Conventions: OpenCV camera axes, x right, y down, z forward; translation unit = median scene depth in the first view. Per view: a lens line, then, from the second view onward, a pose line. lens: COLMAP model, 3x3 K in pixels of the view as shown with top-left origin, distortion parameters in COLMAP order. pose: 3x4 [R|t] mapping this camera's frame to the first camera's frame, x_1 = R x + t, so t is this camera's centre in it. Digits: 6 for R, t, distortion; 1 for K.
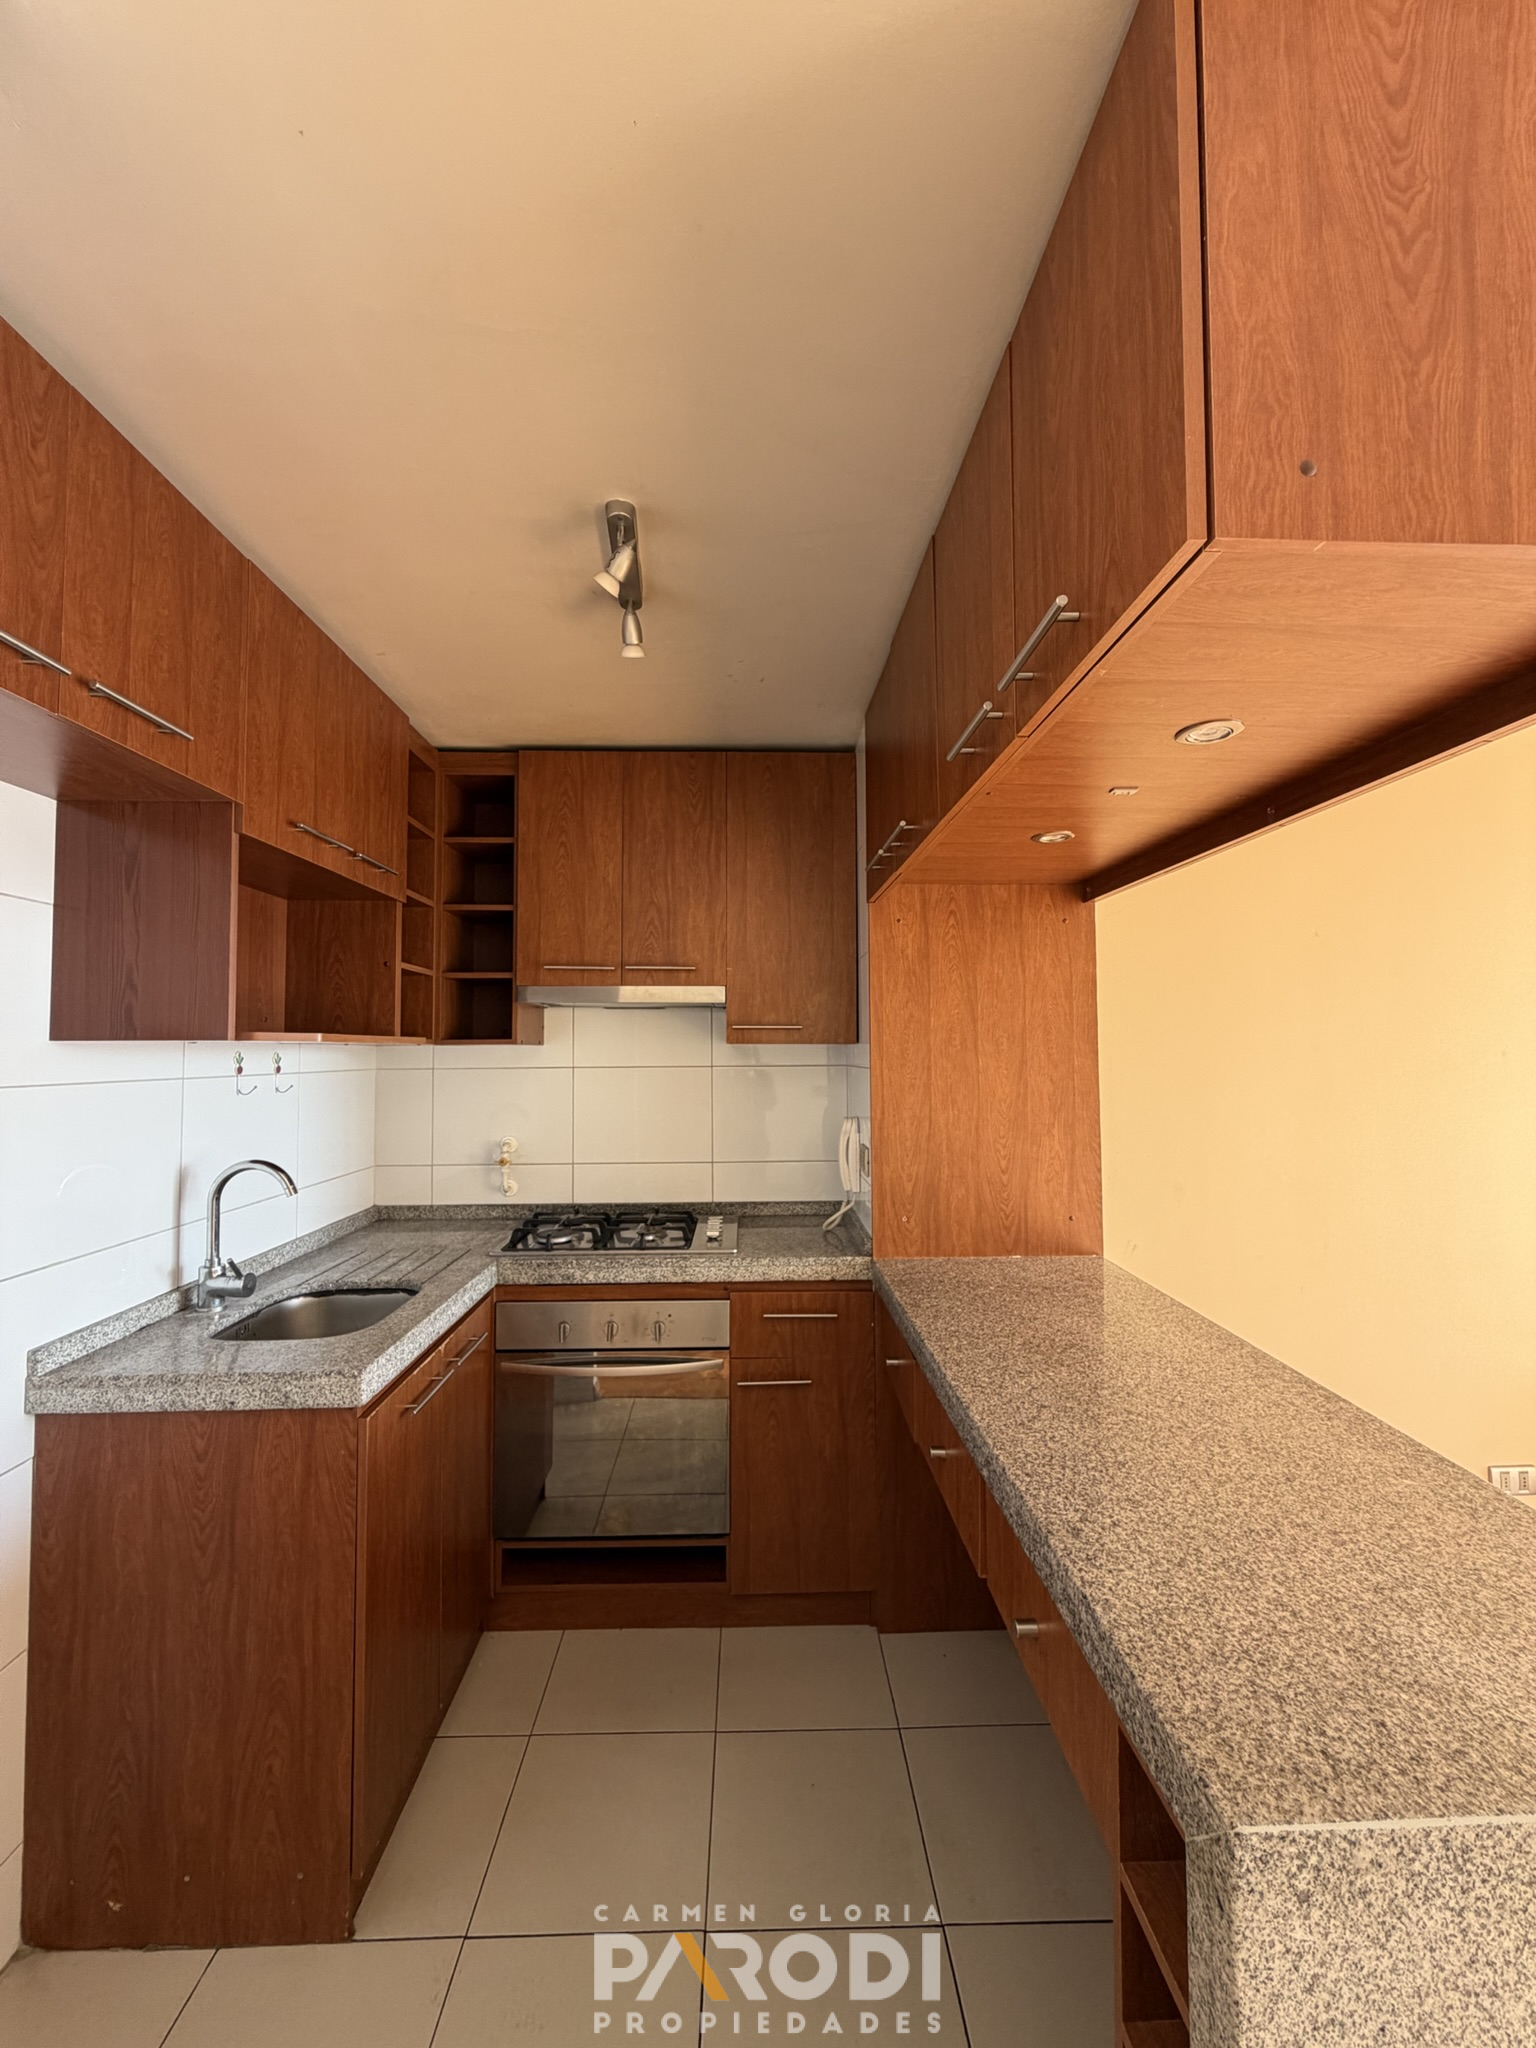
lens RADIAL K [[817.1, 0, 770.1], [0, 817.1, 1017.2], [0, 0, 1]] dist [-0.000899, 0.000485]
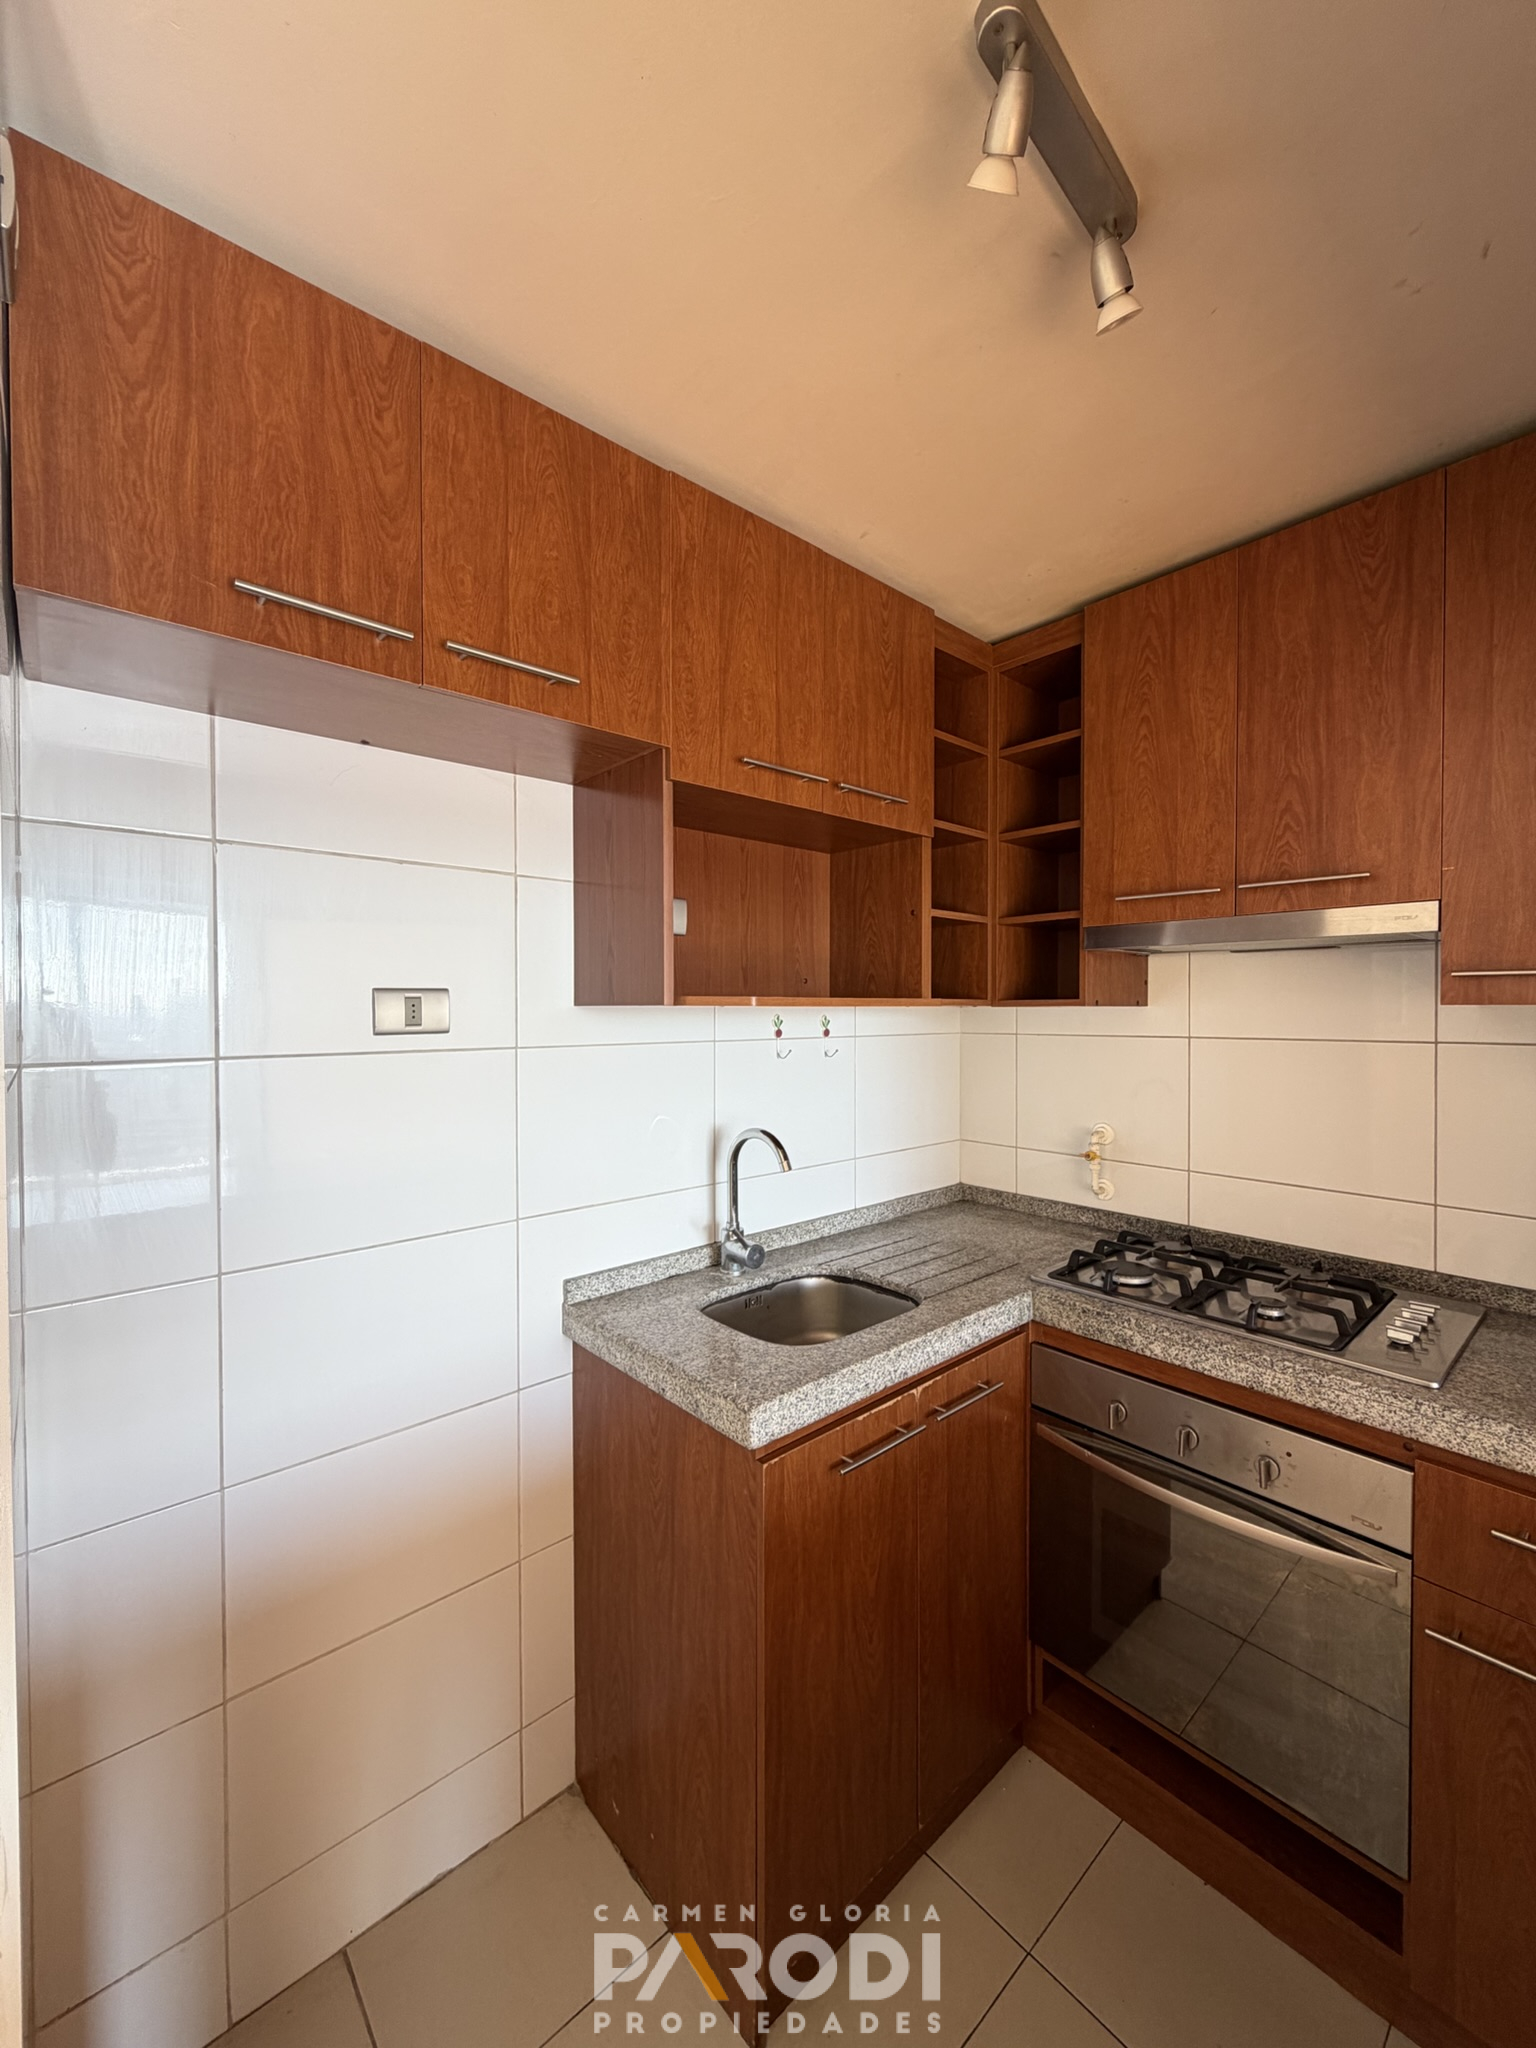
lens RADIAL K [[817.1, 0, 764.1], [0, 817.1, 1020.9], [0, 0, 1]] dist [-0.000899, 0.000485]
pose [[0.641619, 0.013299, -0.766909, 0.091099], [0.030821, 0.998595, 0.043103, 0.006350], [0.766404, -0.051292, 0.640307, 0.342685]]
